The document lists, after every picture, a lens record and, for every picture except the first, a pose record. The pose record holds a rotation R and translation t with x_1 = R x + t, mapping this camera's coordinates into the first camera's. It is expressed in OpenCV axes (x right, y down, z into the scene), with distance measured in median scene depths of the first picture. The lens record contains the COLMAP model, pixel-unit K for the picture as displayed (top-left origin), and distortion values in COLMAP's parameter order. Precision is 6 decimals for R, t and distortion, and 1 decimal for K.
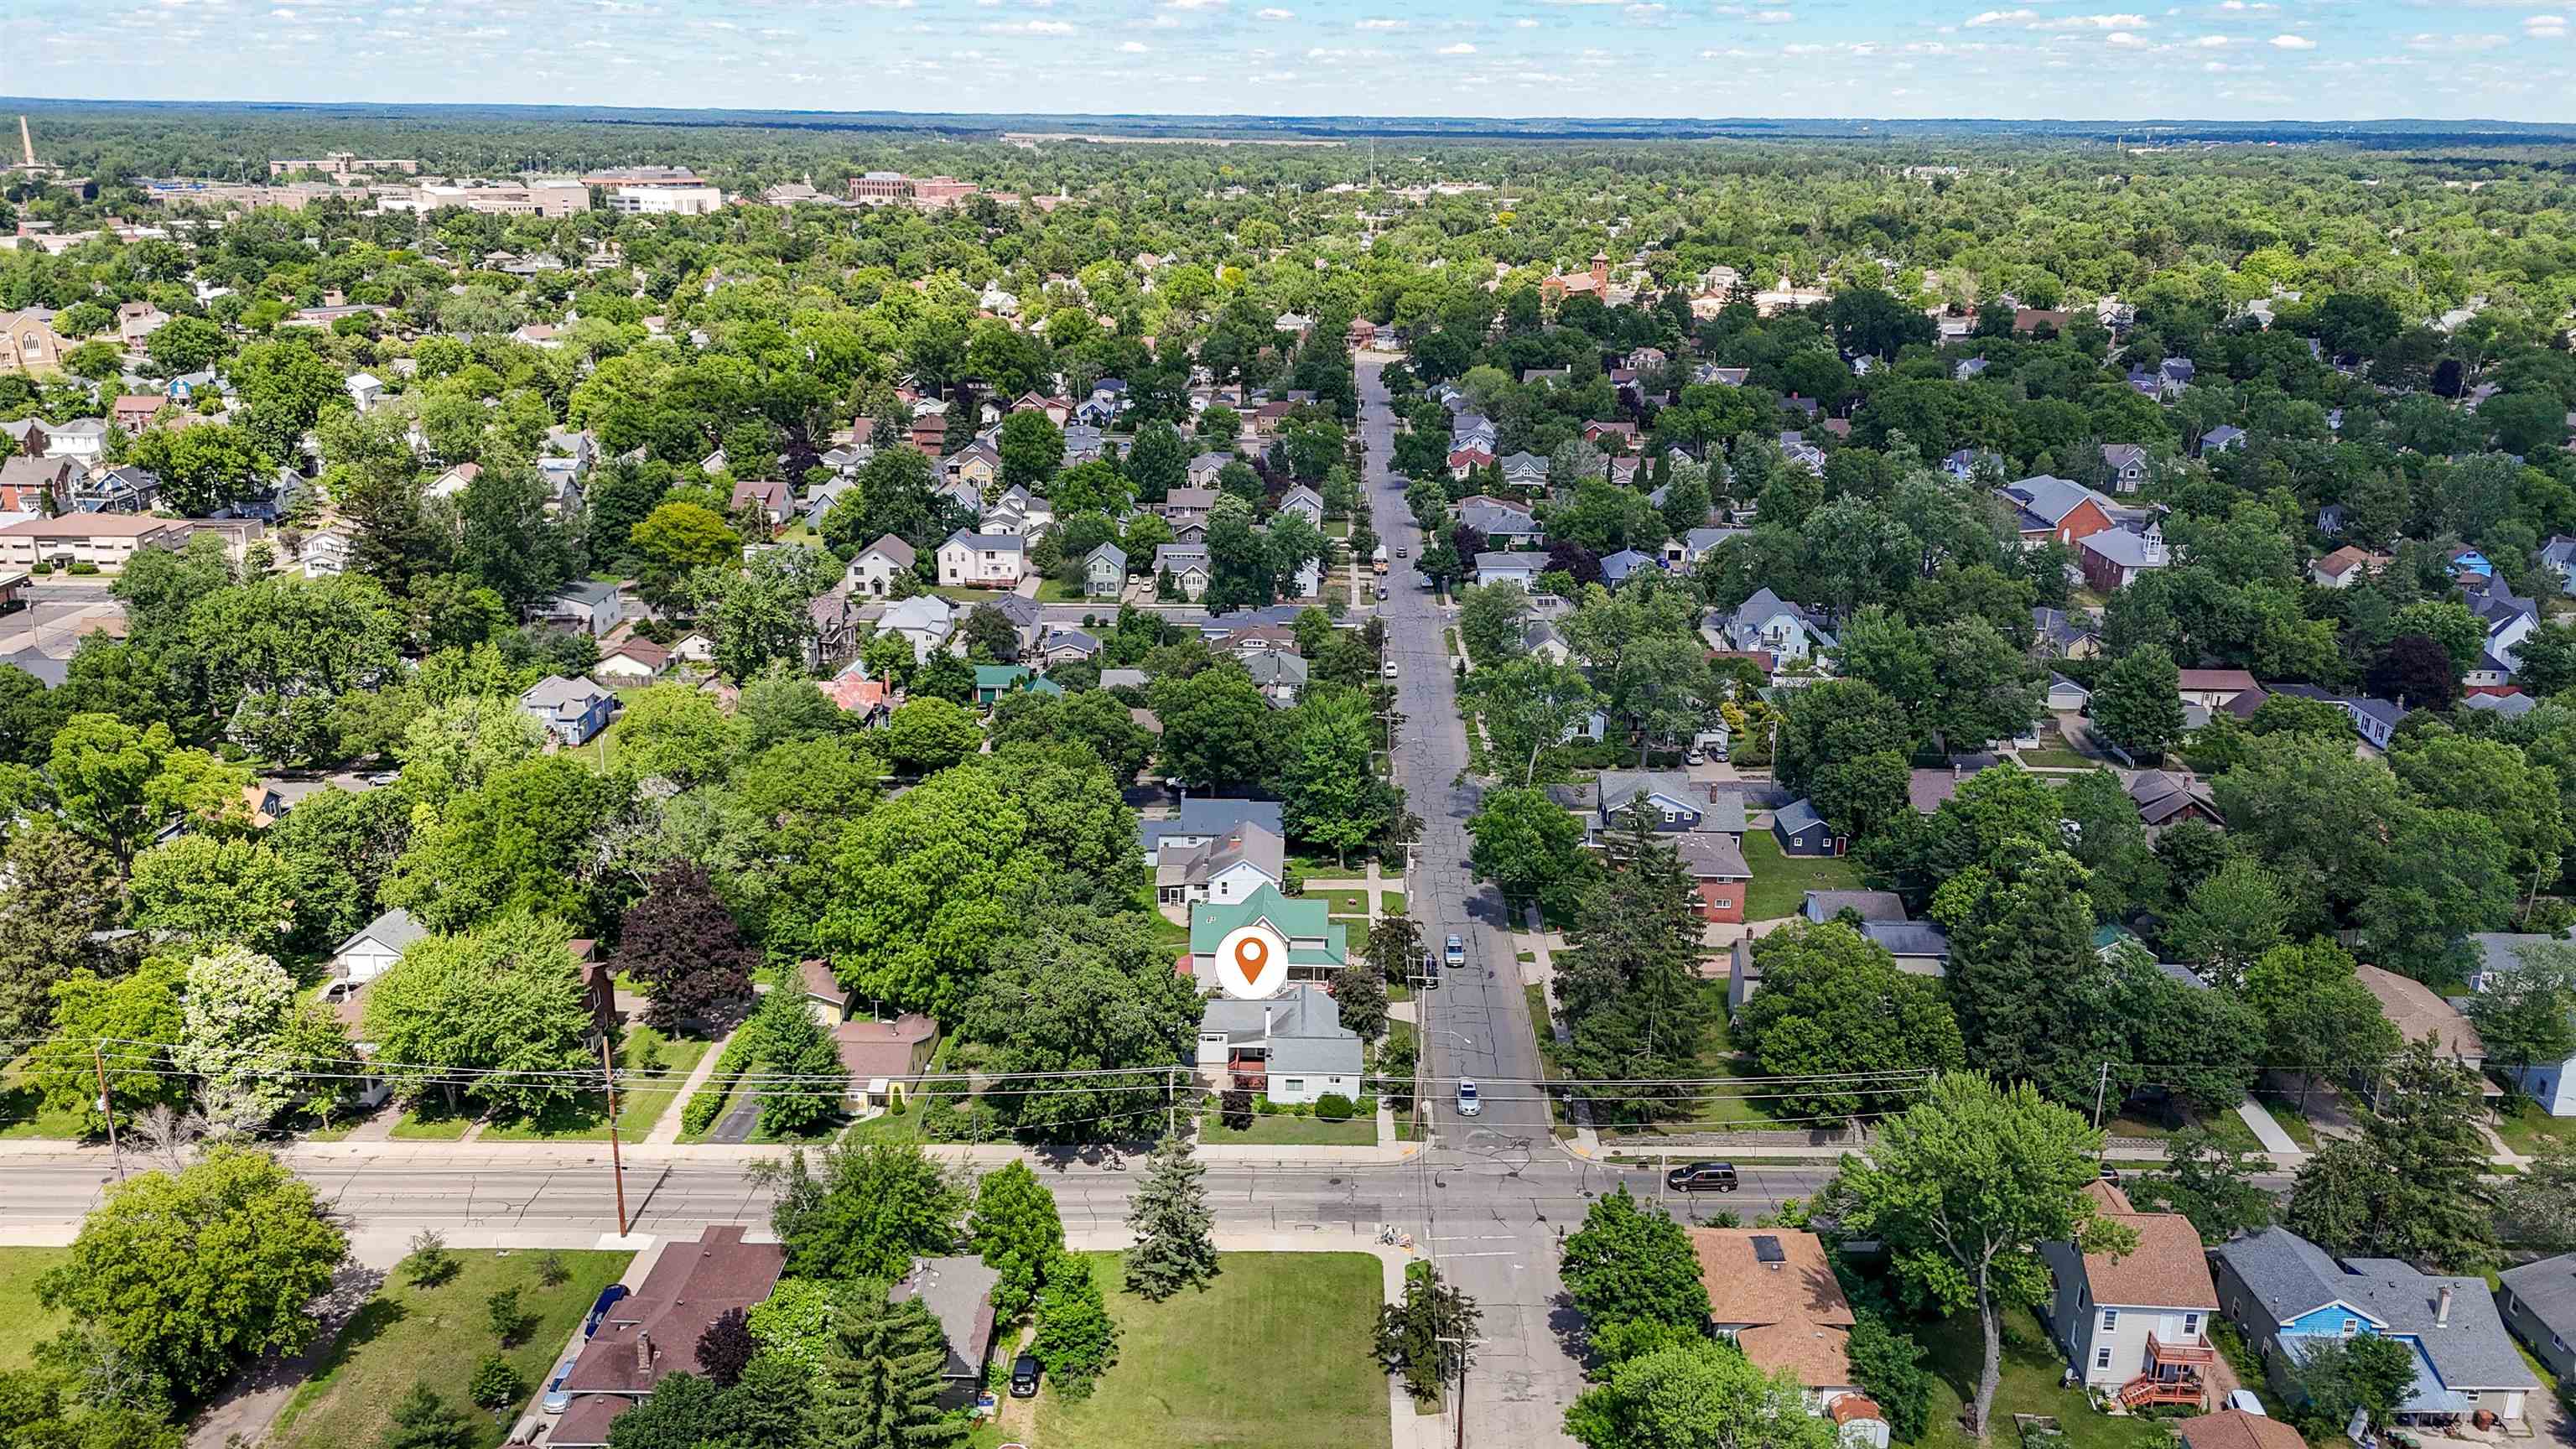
lens RADIAL K [[1915.0, 0, 1300.3], [0, 1915.0, 713.9], [0, 0, 1]] dist [0.031977, -0.009313]
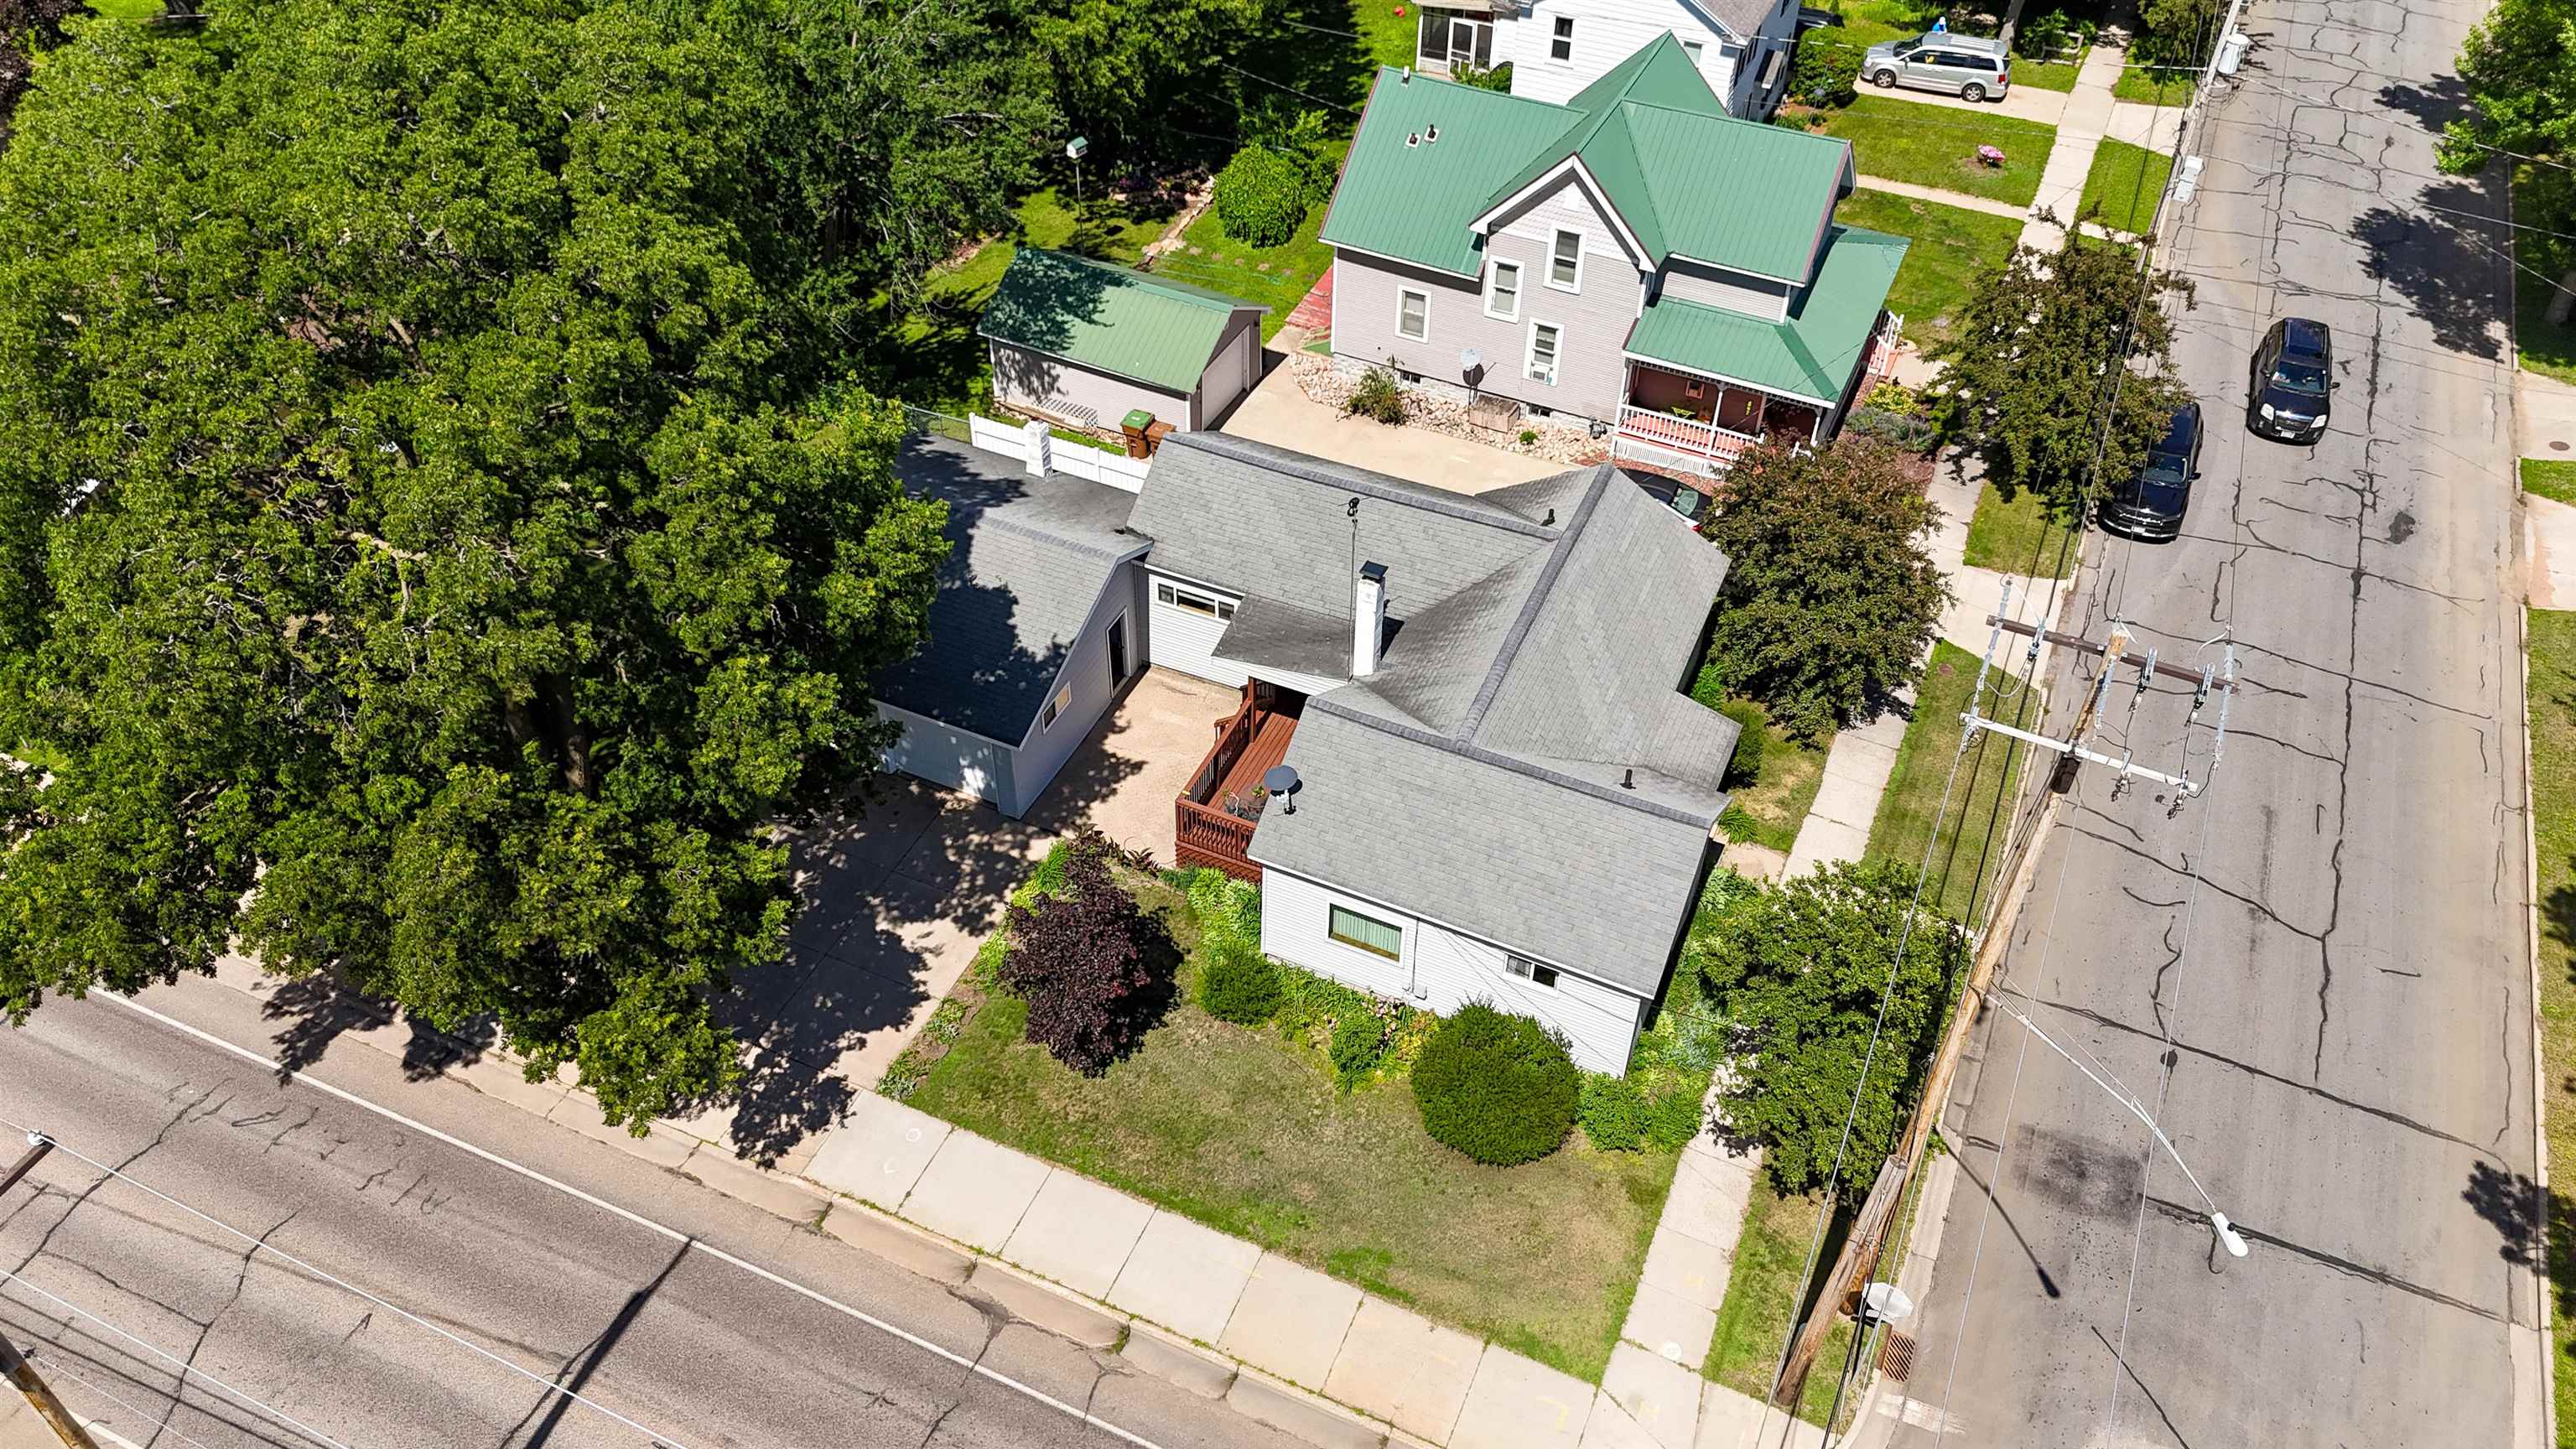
lens RADIAL K [[1915.0, 0, 1300.3], [0, 1915.0, 713.9], [0, 0, 1]] dist [0.031977, -0.009313]
pose [[0.915887, 0.273231, -0.294101, 0.041239], [-0.126352, 0.891597, 0.434844, 0.055768], [0.381033, -0.361108, 0.851126, 0.650827]]
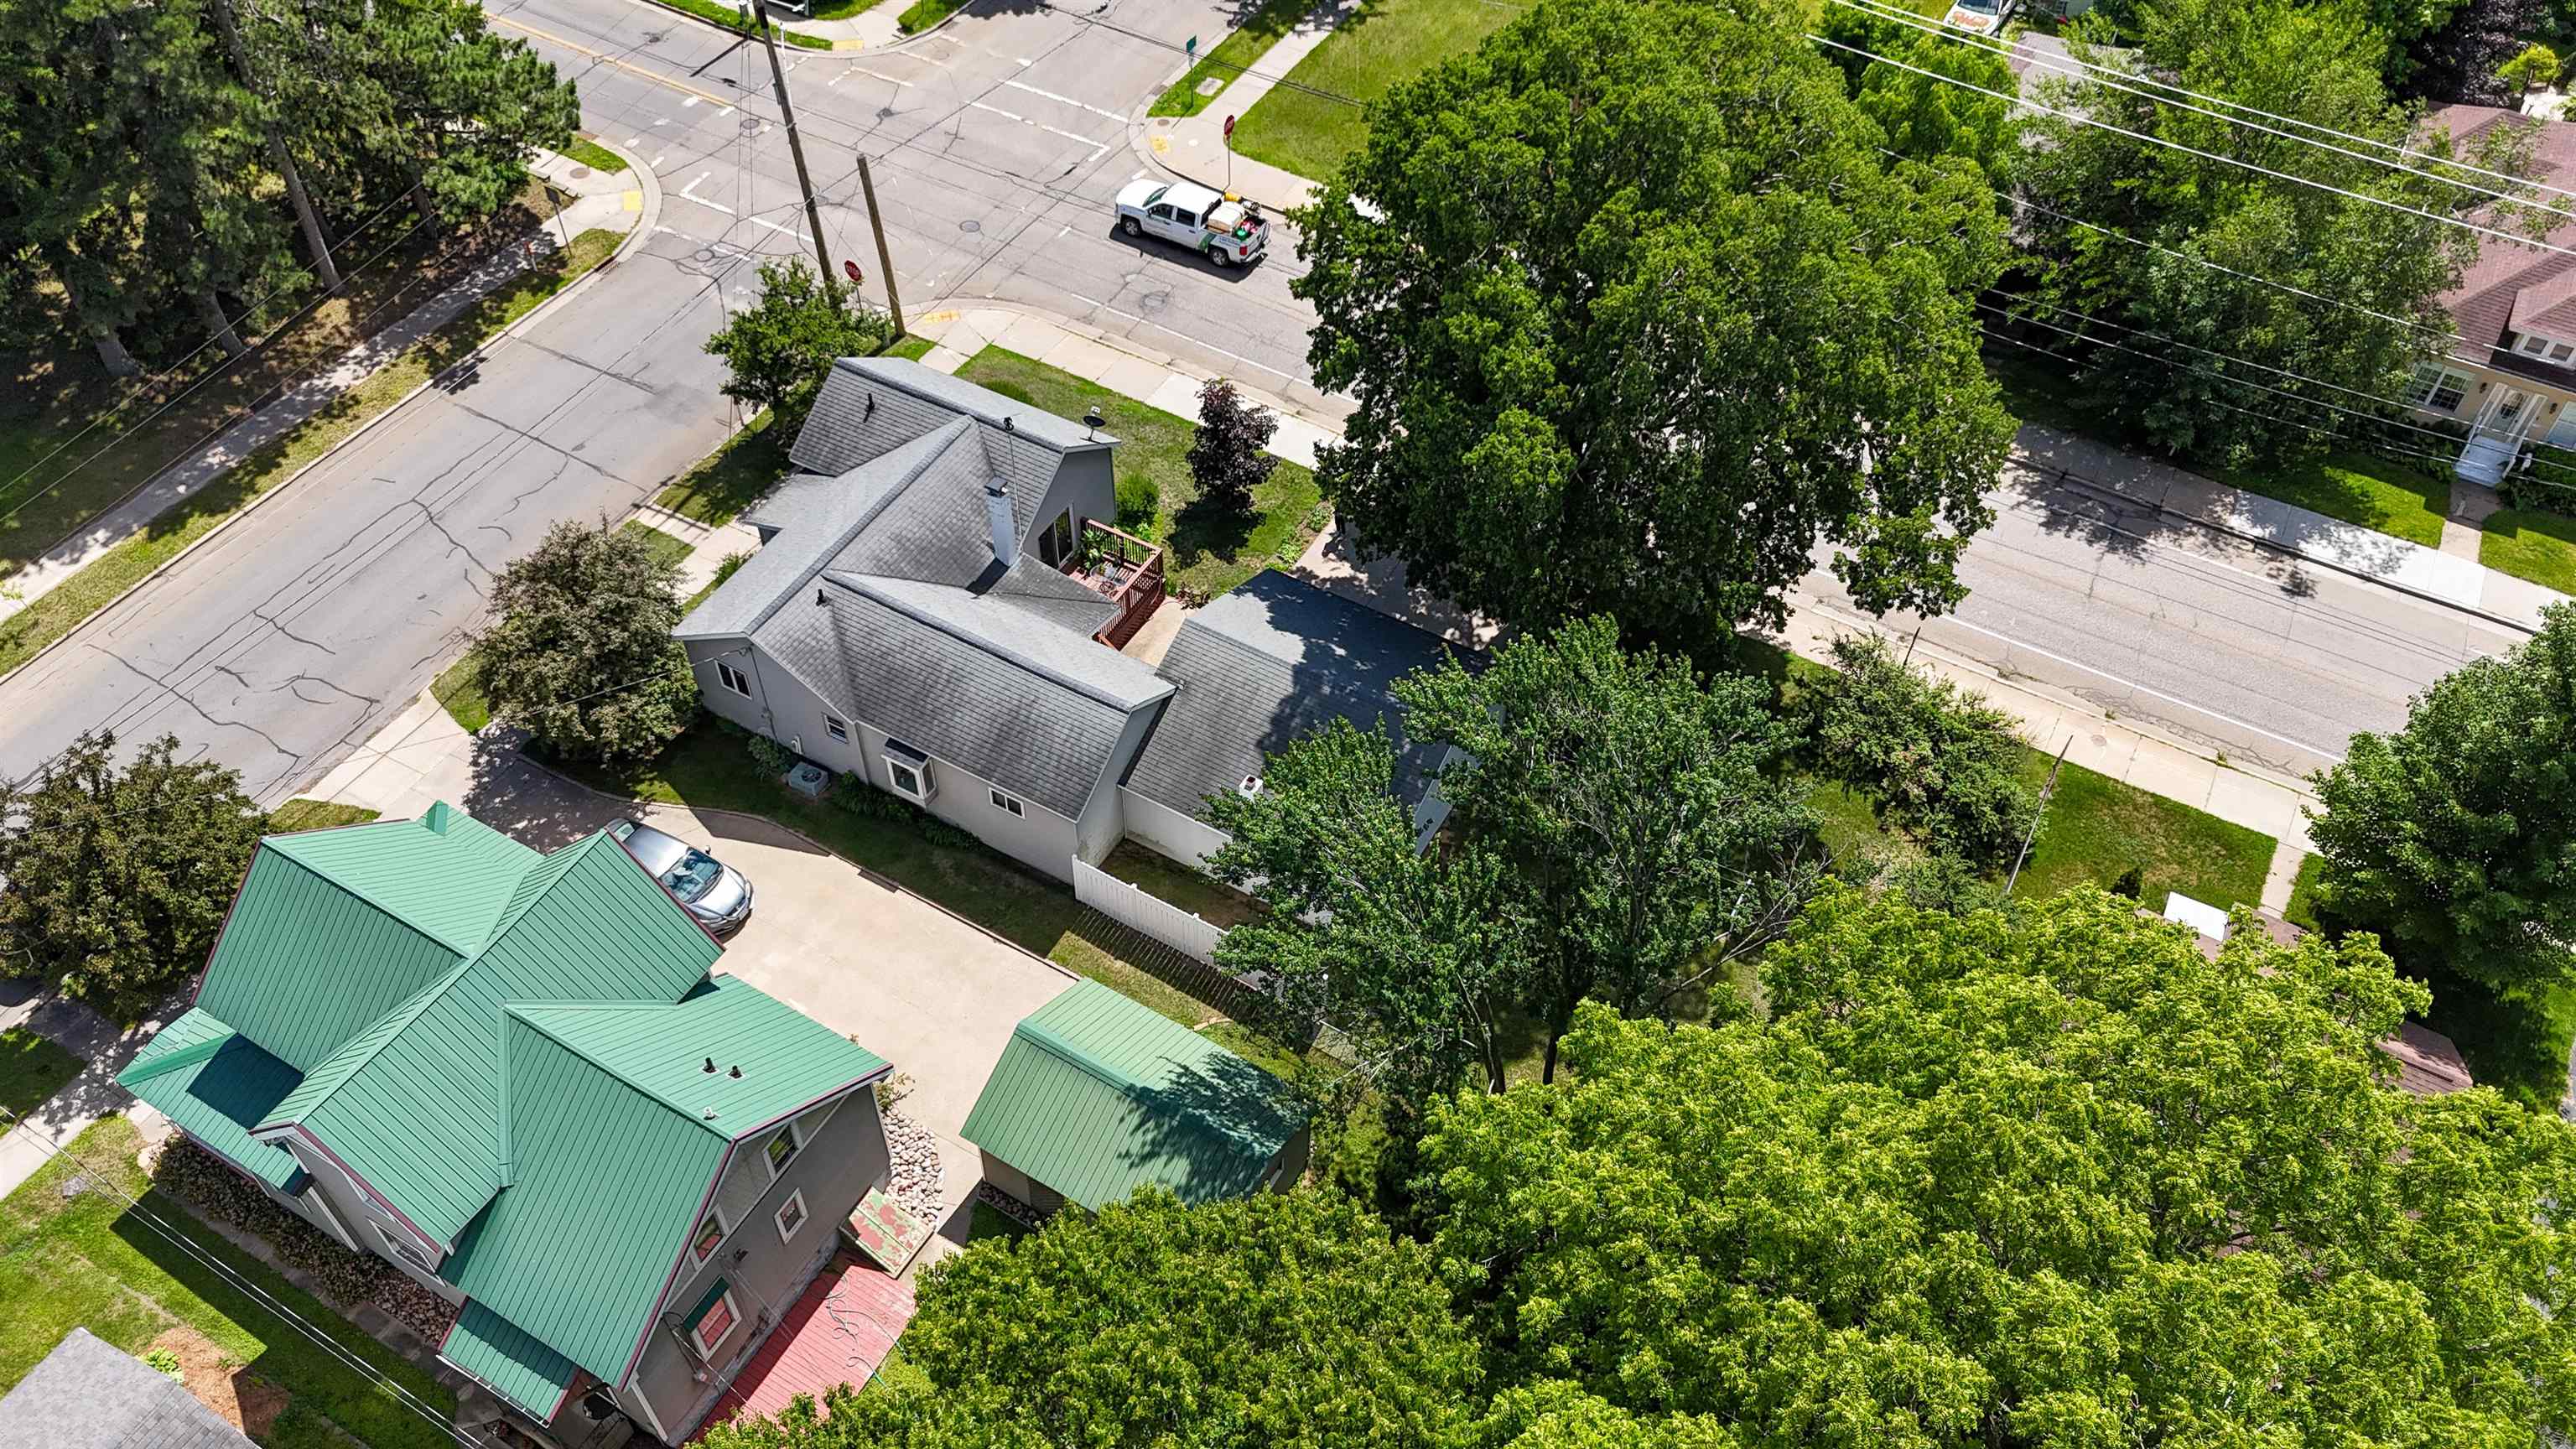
lens RADIAL K [[1915.0, 0, 1300.3], [0, 1915.0, 713.9], [0, 0, 1]] dist [0.031977, -0.009313]
pose [[-0.874964, -0.374449, 0.306963, -0.141437], [0.118421, 0.449227, 0.885535, -0.085061], [-0.469483, 0.811162, -0.348715, 0.921828]]
